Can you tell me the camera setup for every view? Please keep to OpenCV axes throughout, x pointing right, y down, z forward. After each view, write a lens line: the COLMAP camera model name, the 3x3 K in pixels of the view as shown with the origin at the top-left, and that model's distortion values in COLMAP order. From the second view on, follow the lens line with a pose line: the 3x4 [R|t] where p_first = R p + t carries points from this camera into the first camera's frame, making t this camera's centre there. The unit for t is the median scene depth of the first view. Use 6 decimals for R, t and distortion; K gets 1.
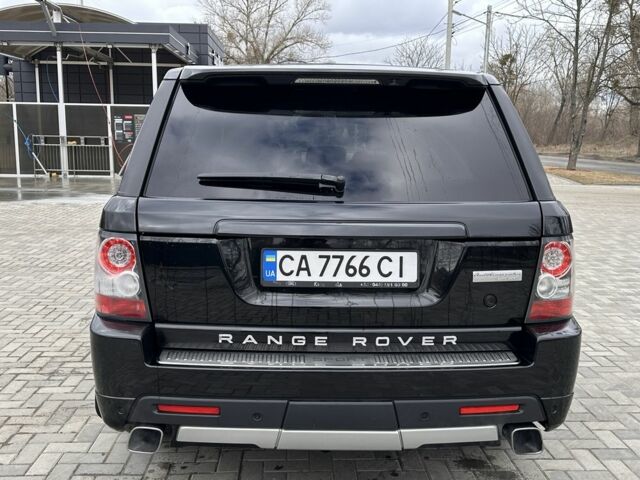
lens RADIAL K [[684.8, 0, 320.8], [0, 684.8, 242.6], [0, 0, 1]] dist [0.048519, 0.000000]
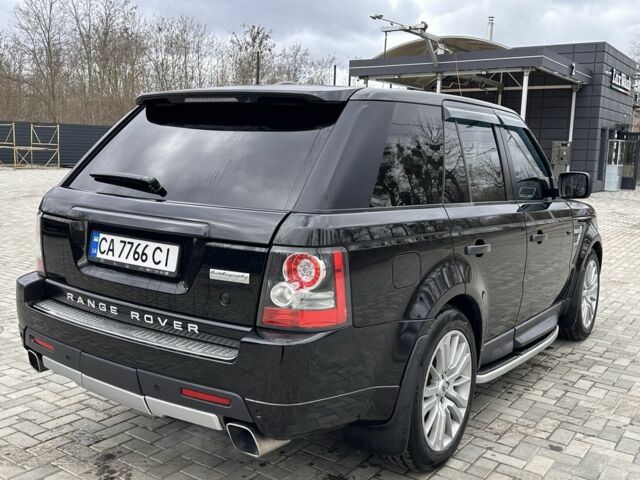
lens RADIAL K [[684.8, 0, 298.3], [0, 684.8, 237.1], [0, 0, 1]] dist [0.048519, 0.000000]
pose [[0.783559, 0.092875, -0.614337, 0.880330], [-0.119040, 0.992888, -0.001726, -0.020361], [0.609807, 0.074483, 0.789042, 0.191445]]
